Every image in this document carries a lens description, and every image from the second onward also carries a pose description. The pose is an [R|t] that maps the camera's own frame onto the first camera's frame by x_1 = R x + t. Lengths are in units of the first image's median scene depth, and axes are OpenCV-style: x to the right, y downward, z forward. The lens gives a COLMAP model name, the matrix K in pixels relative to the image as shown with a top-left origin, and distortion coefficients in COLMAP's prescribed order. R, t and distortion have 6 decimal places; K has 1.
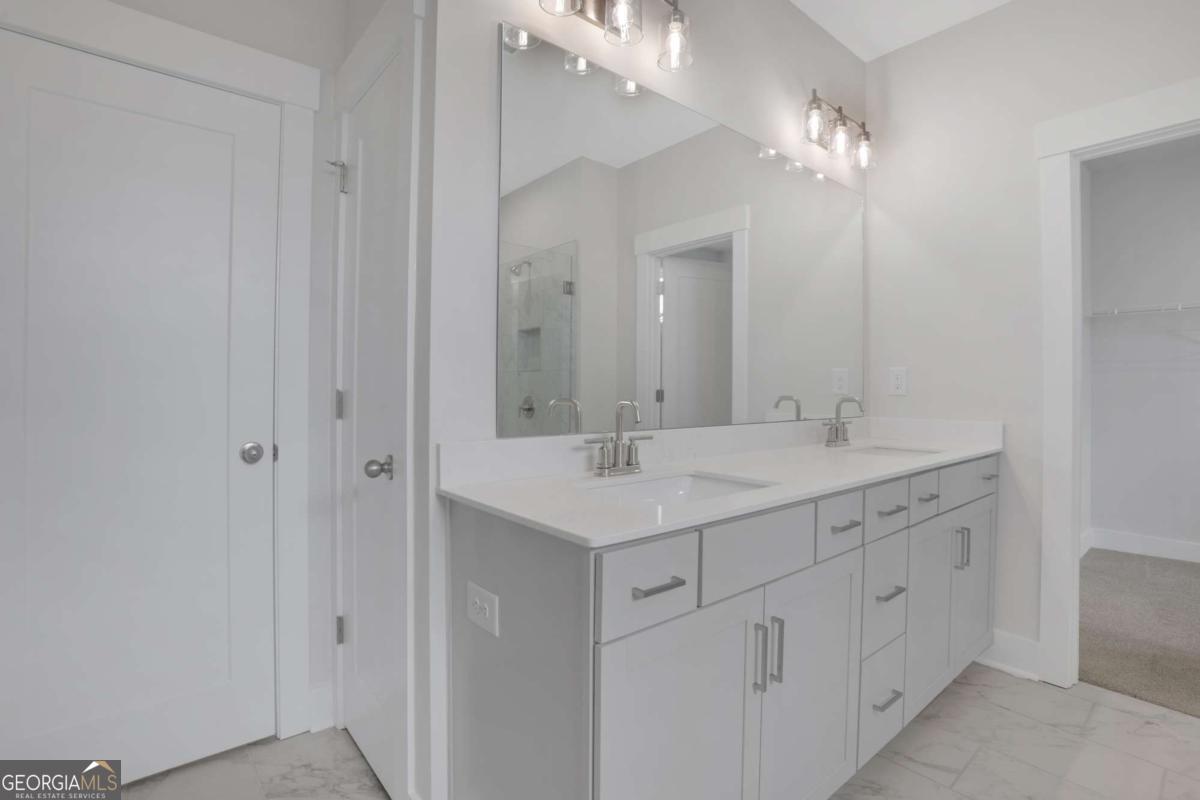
lens RADIAL K [[575.4, 0, 599.4], [0, 575.4, 387.0], [0, 0, 1]] dist [-0.060802, 0.024244]
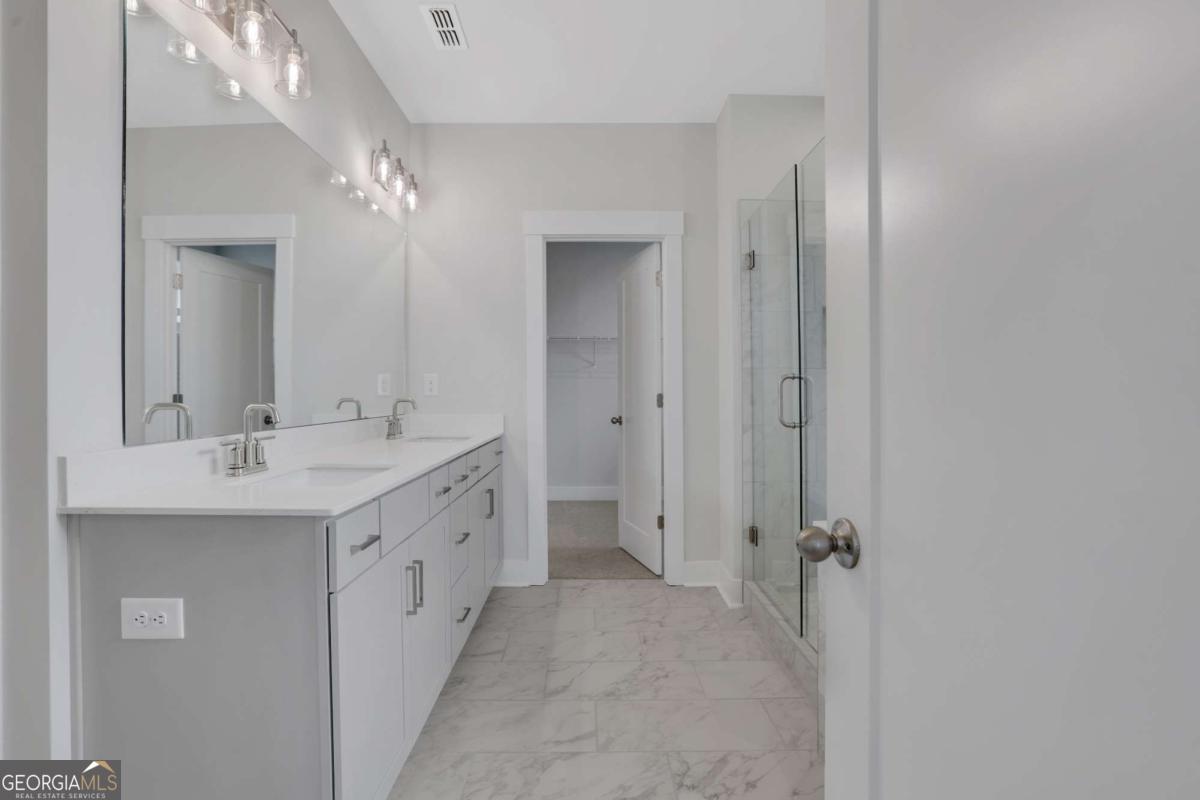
lens RADIAL K [[592.2, 0, 579.9], [0, 592.2, 396.7], [0, 0, 1]] dist [-0.002329, -0.000191]
pose [[0.649851, -0.012649, 0.759957, -0.337720], [0.005091, 0.999912, 0.012289, 0.000988], [-0.760045, -0.004117, 0.649858, -0.141963]]
